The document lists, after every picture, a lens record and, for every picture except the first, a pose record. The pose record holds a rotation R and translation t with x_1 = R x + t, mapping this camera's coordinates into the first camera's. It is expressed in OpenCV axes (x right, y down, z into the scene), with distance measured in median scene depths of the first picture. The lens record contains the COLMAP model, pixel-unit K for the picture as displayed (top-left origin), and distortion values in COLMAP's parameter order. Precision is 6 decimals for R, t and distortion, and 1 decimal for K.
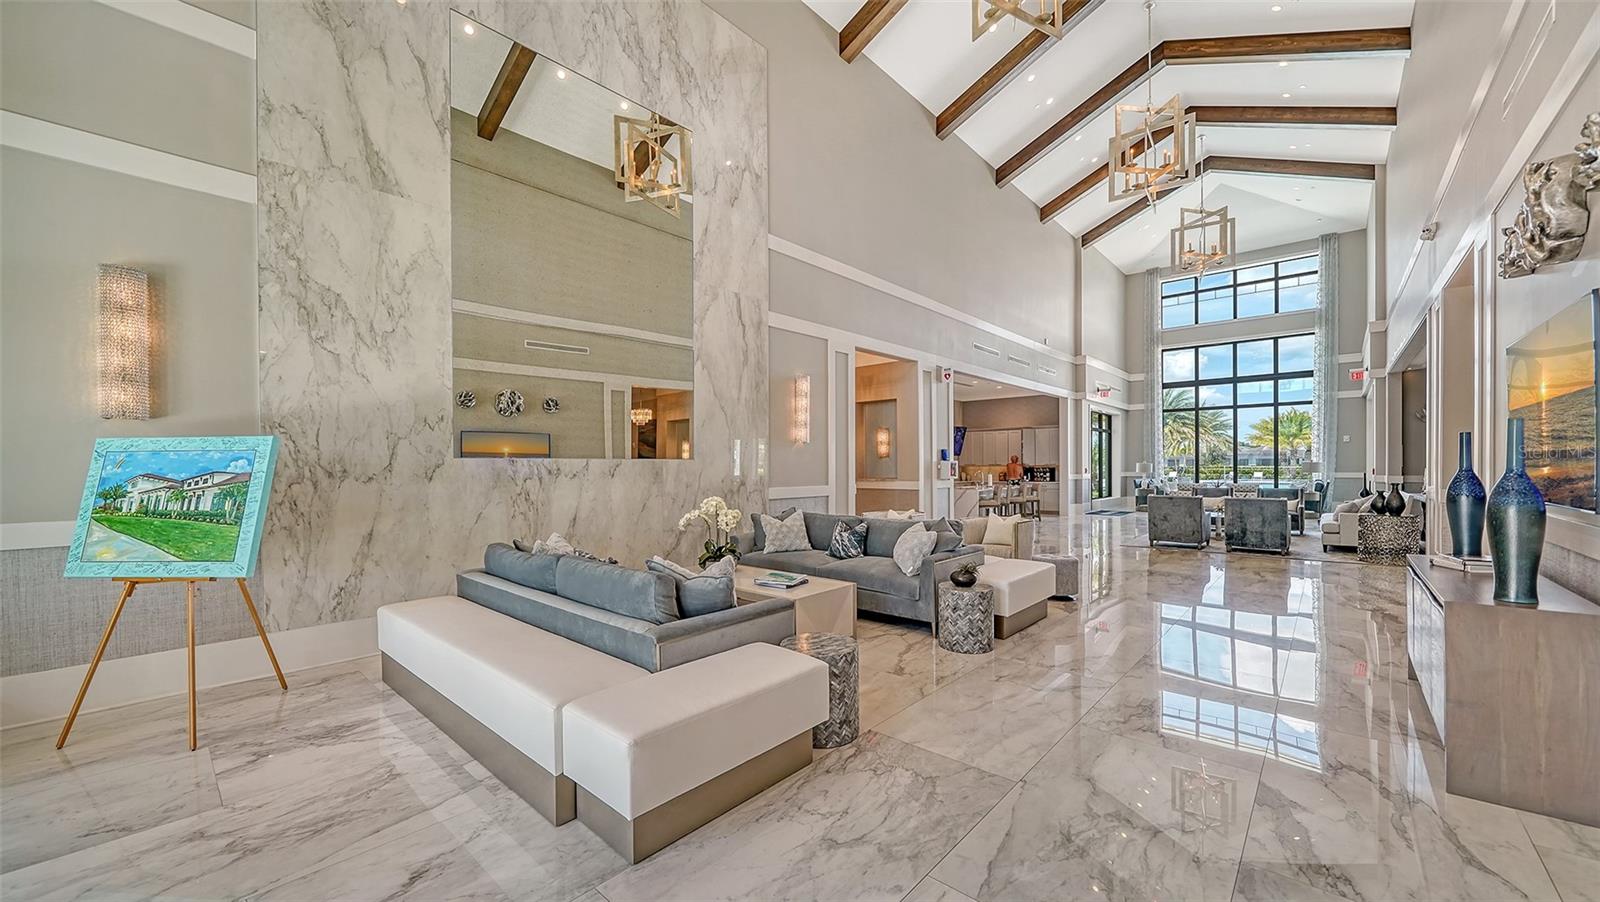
lens RADIAL K [[594.8, 0, 800.5], [0, 594.8, 463.4], [0, 0, 1]] dist [-0.001691, -0.000139]
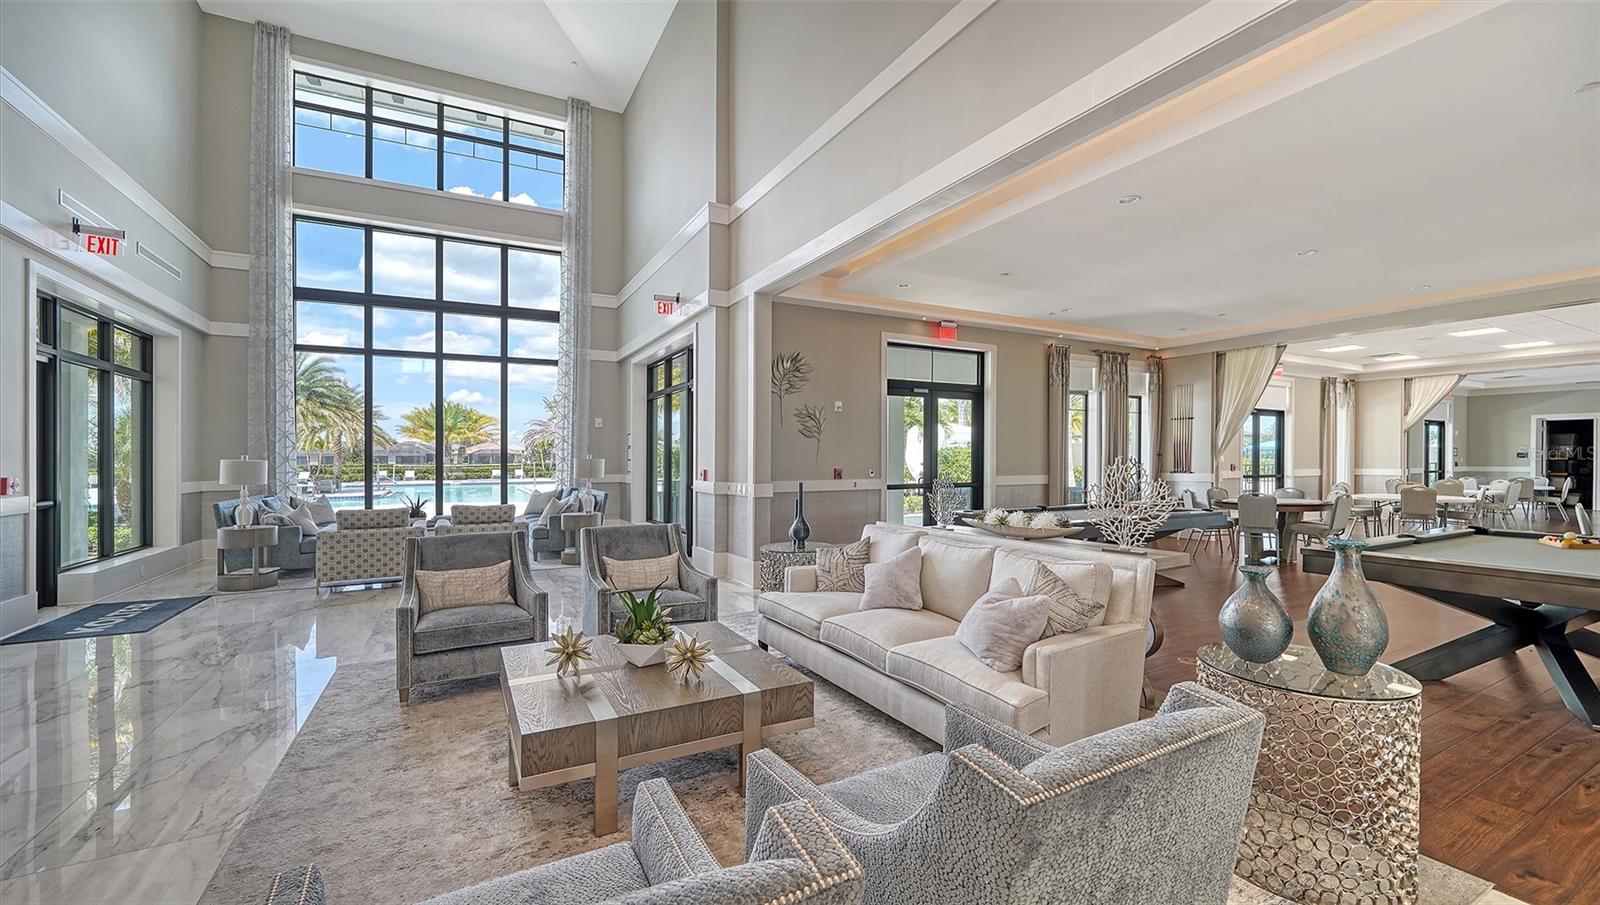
lens RADIAL K [[642.5, 0, 800.3], [0, 642.5, 460.4], [0, 0, 1]] dist [-0.004516, -0.000240]
pose [[0.341736, 0.001706, 0.939795, 0.297762], [-0.000780, 0.999999, -0.001532, 0.000501], [-0.939796, -0.000210, 0.341736, 0.496912]]
